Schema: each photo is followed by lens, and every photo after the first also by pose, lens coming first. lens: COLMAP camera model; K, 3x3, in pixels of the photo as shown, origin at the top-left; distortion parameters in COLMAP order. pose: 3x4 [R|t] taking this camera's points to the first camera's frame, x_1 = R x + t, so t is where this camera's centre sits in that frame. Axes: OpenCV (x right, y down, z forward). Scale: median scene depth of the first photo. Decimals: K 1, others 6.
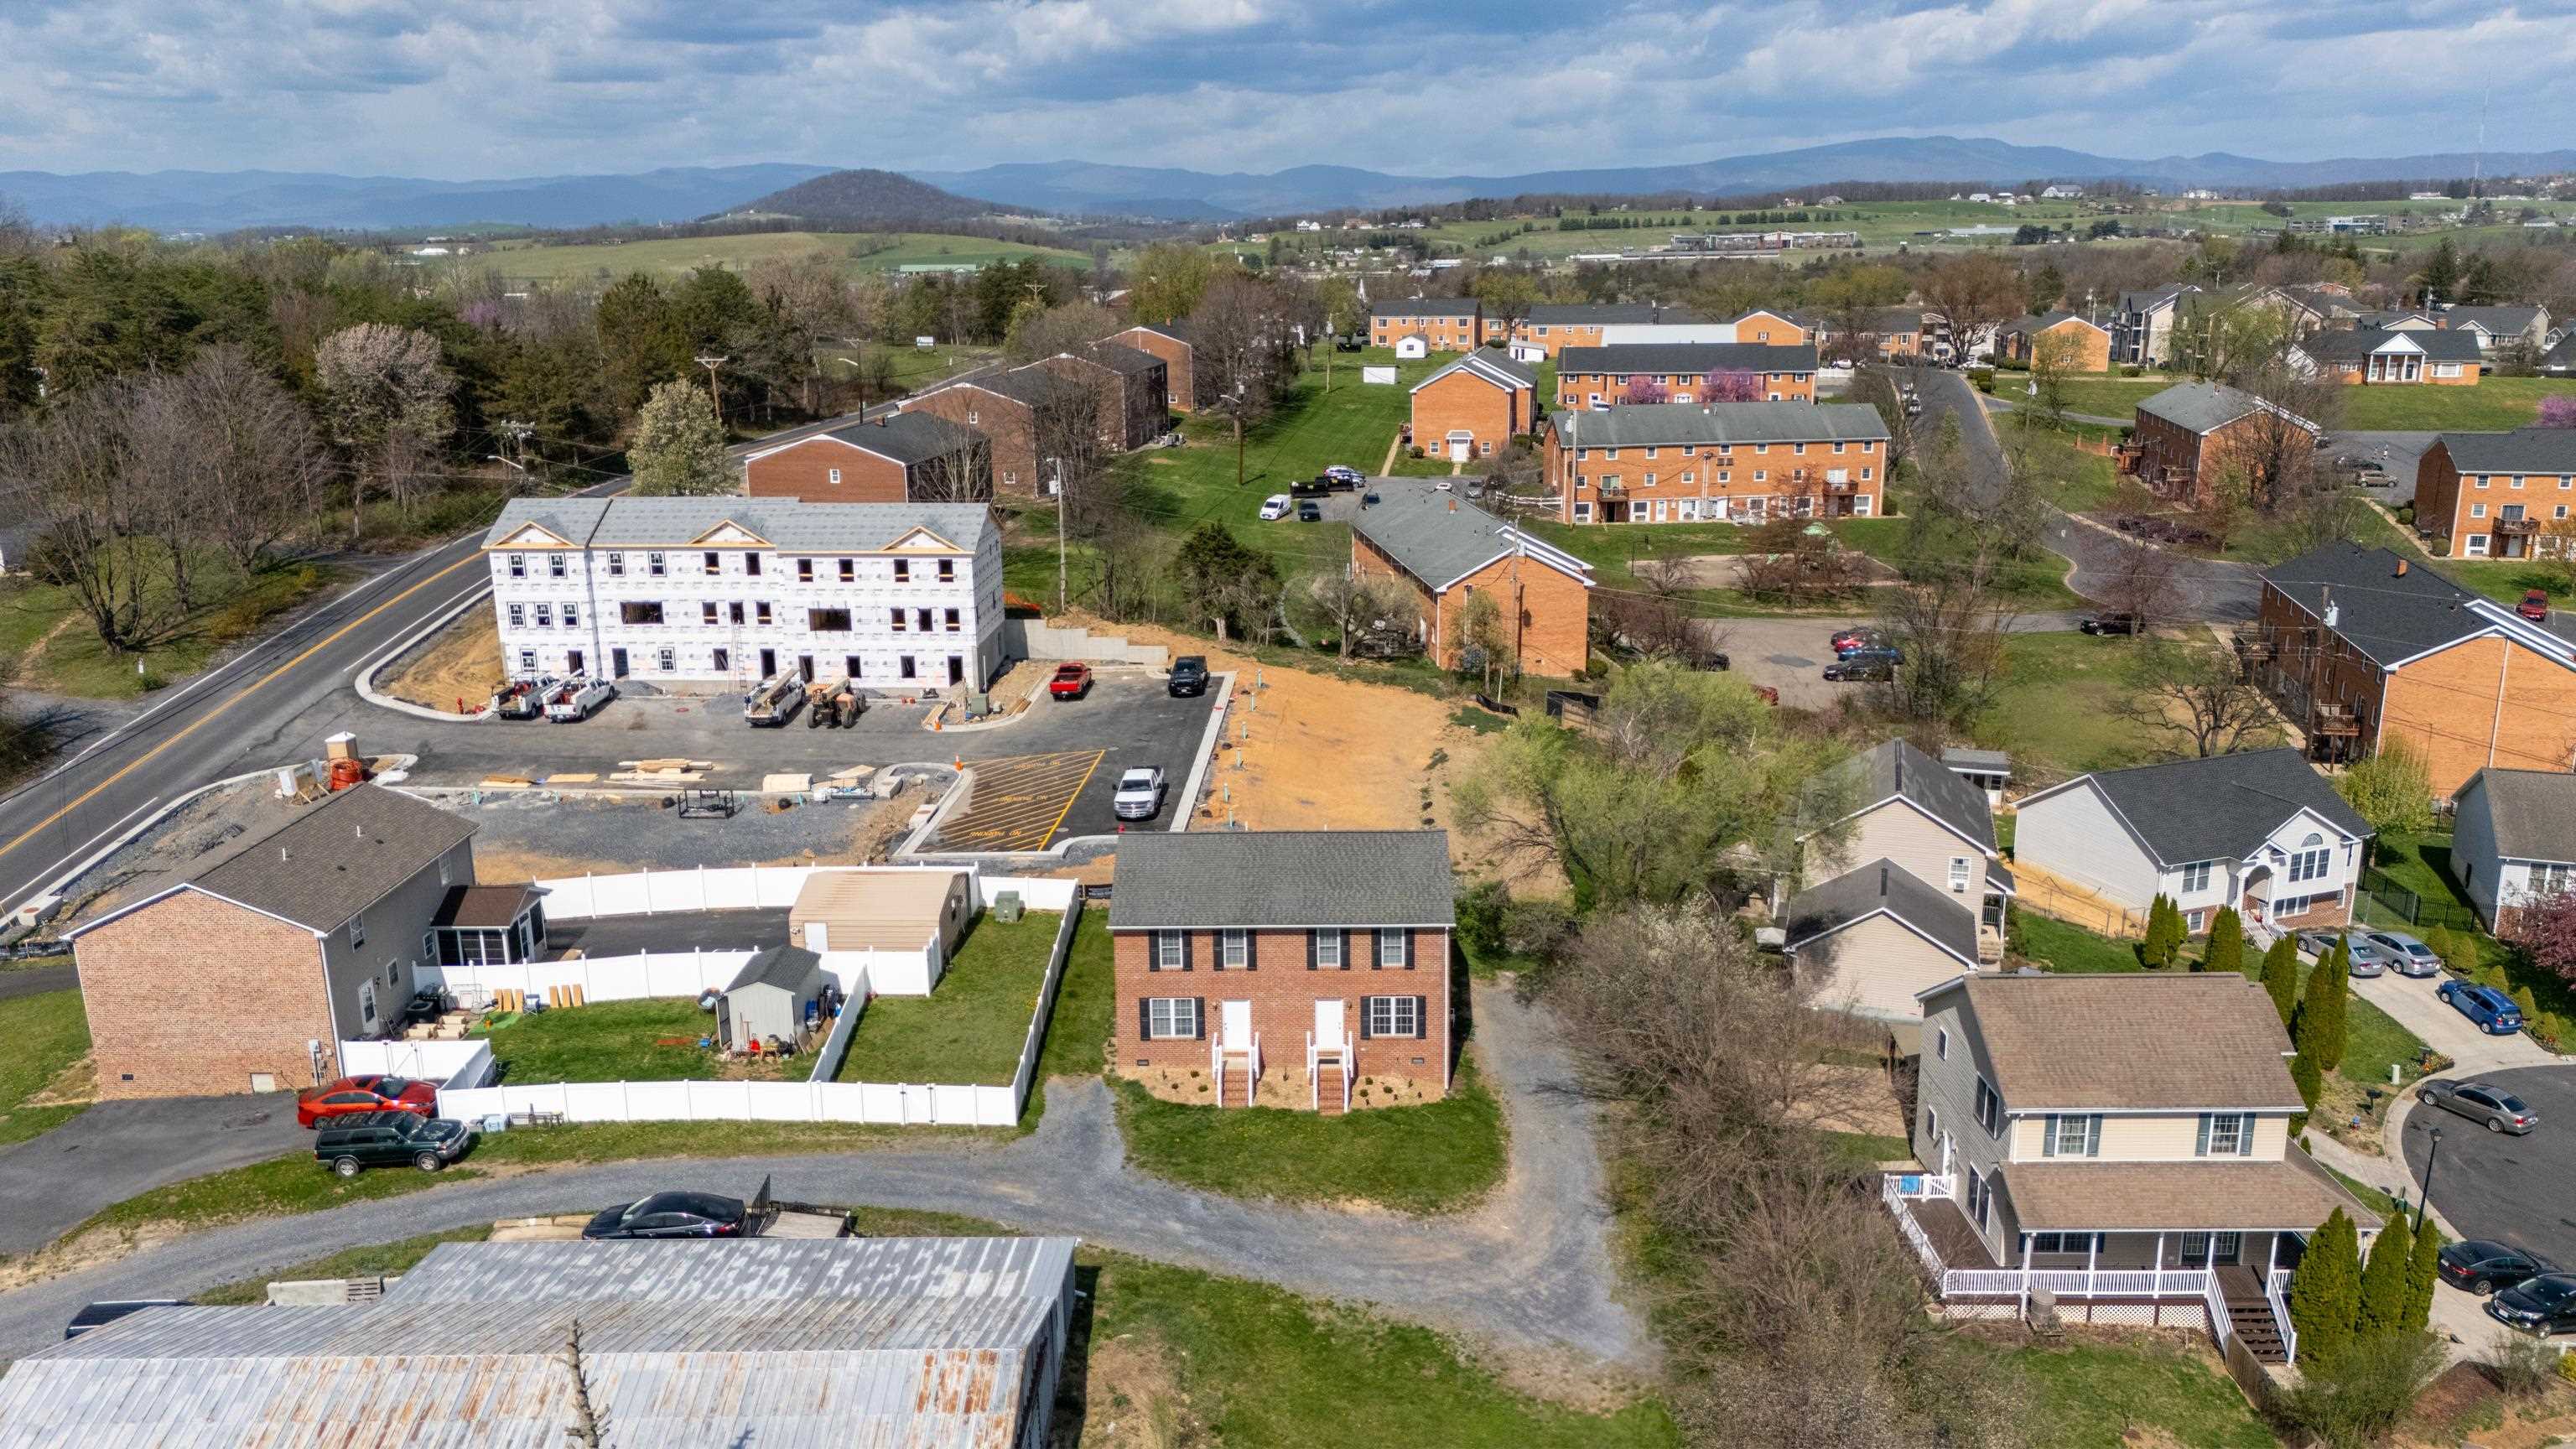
lens RADIAL K [[1898.3, 0, 1290.9], [0, 1898.3, 709.9], [0, 0, 1]] dist [0.086139, -0.099055]
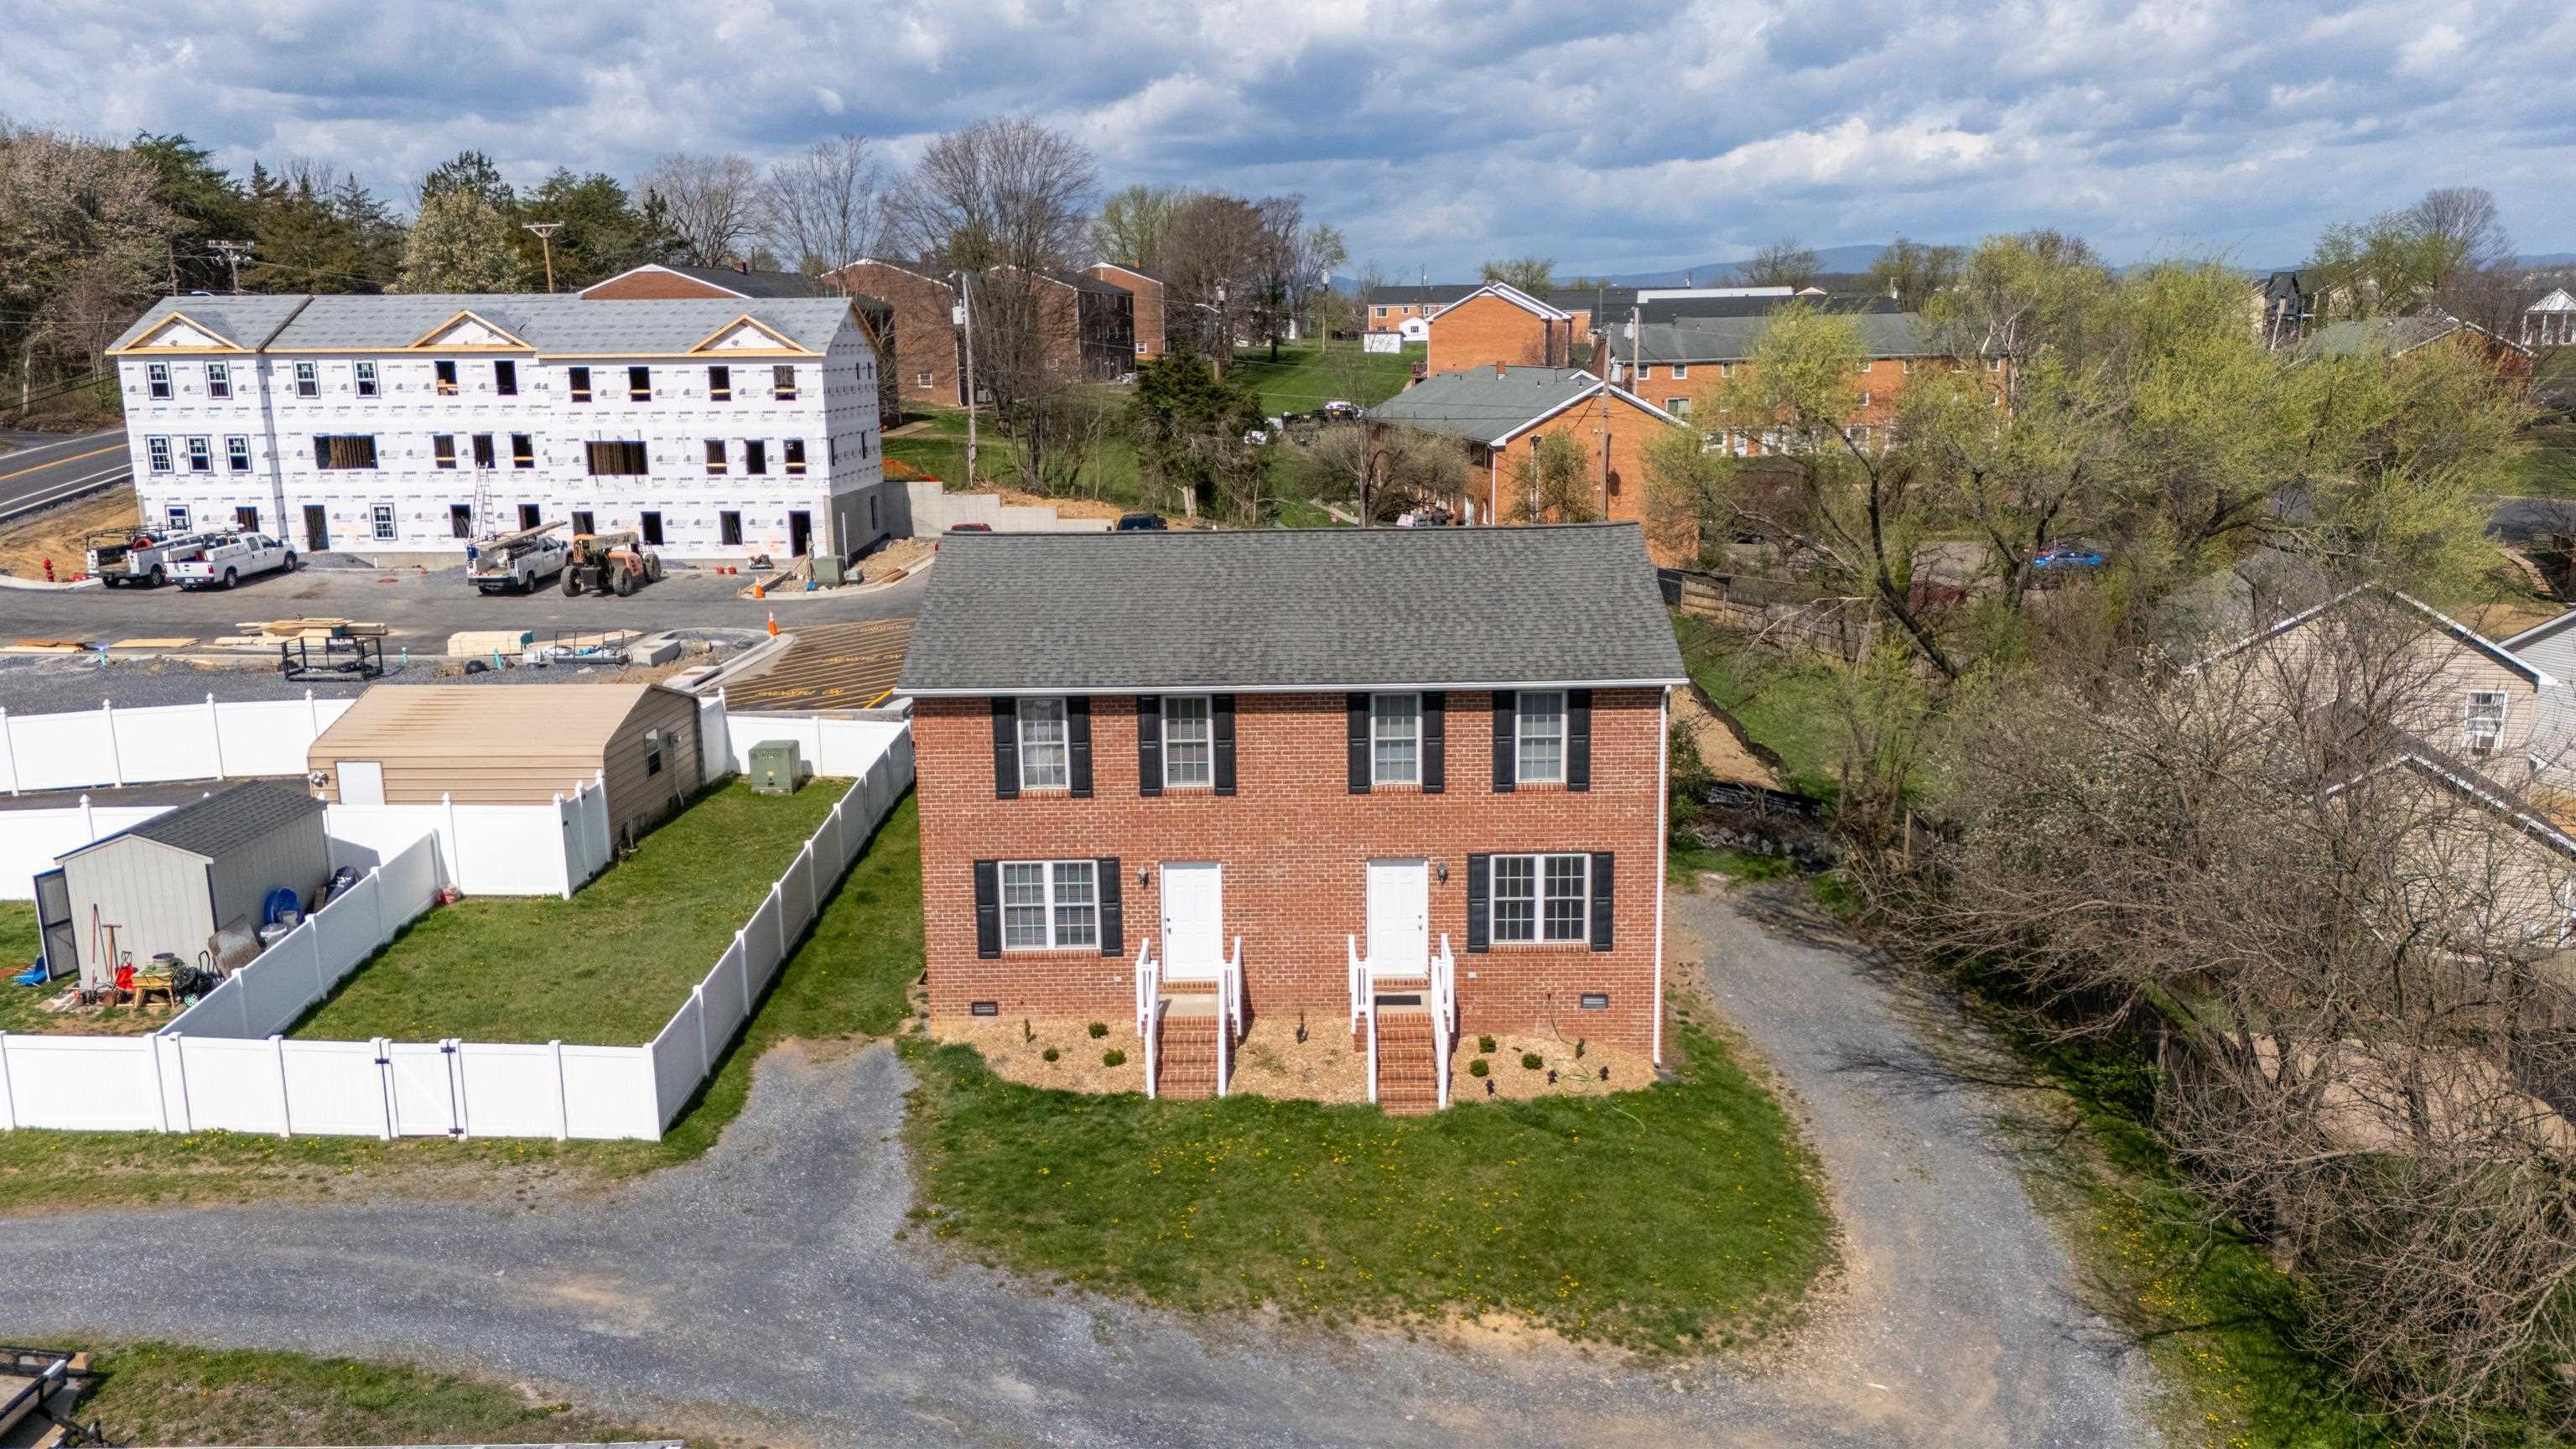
lens RADIAL K [[1898.3, 0, 1290.9], [0, 1898.3, 709.9], [0, 0, 1]] dist [0.086139, -0.099055]
pose [[0.999967, -0.003245, 0.007402, -0.006809], [0.003629, 0.998618, -0.052426, 0.115497], [-0.007221, 0.052451, 0.998597, 0.453868]]
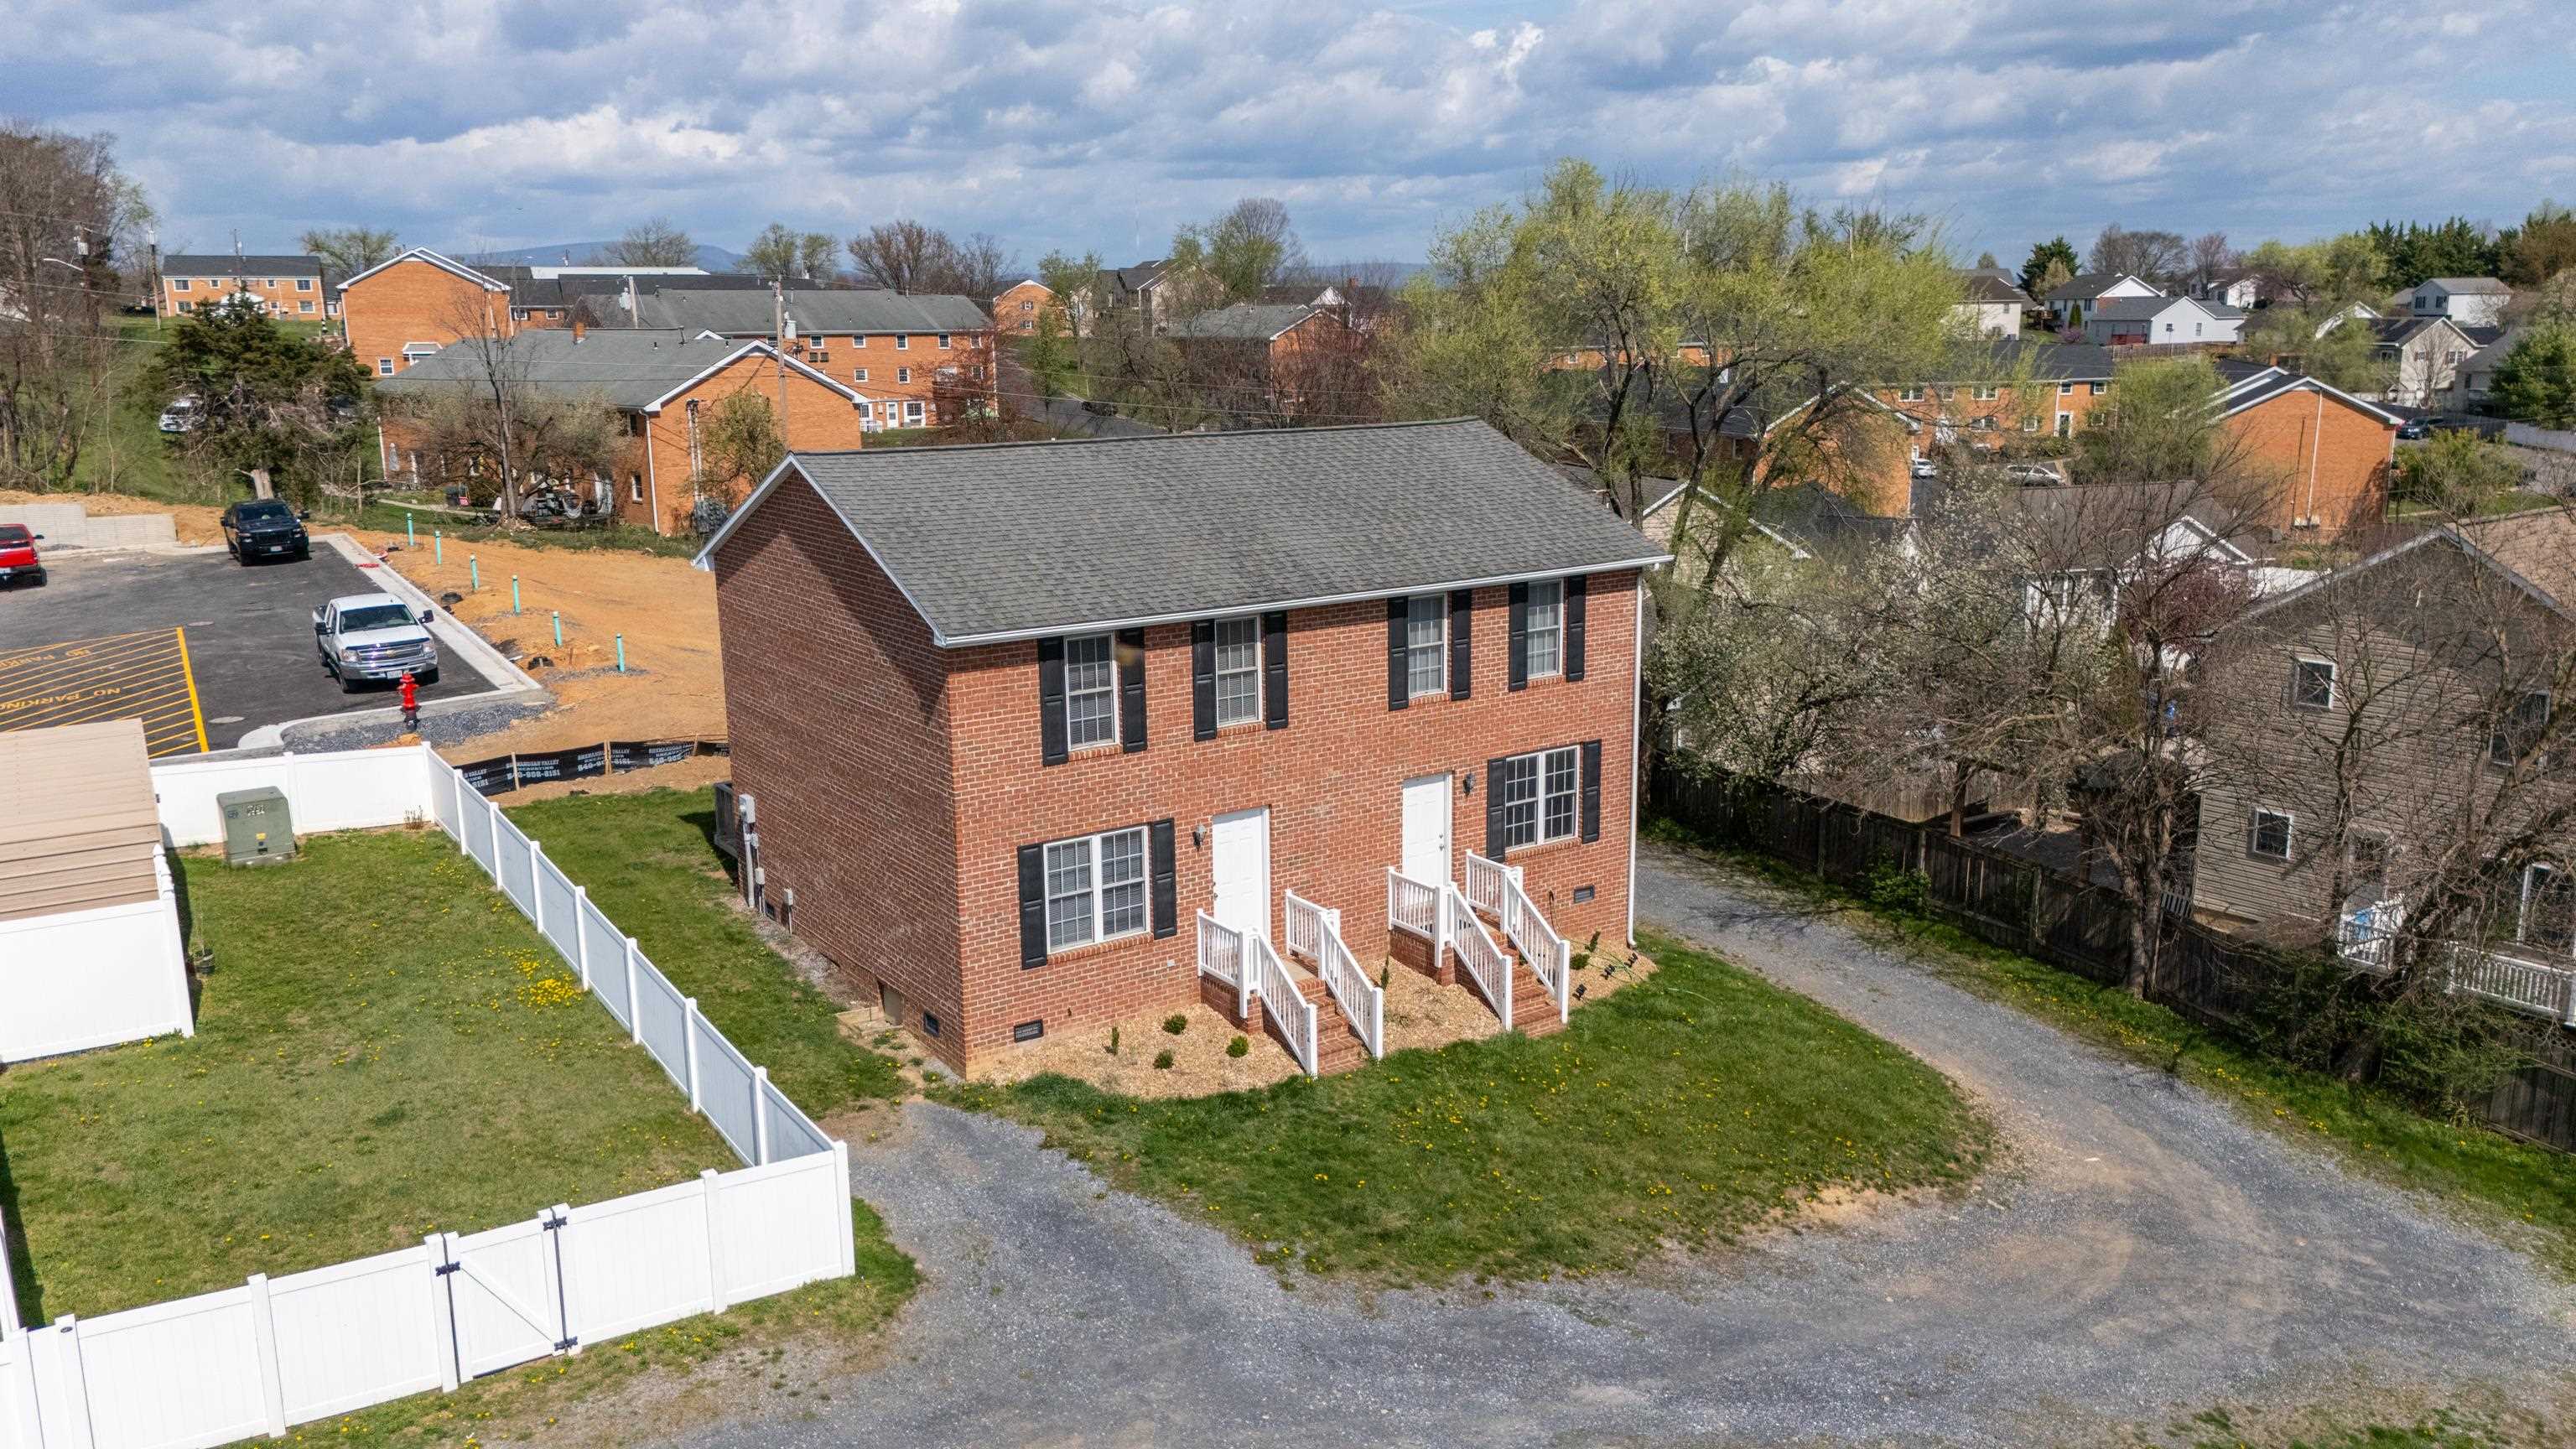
lens RADIAL K [[1898.3, 0, 1290.9], [0, 1898.3, 709.9], [0, 0, 1]] dist [0.086139, -0.099055]
pose [[0.812329, -0.115195, 0.571710, -0.197984], [0.144091, 0.989550, -0.005350, 0.111659], [-0.565119, 0.086724, 0.820439, 0.556968]]
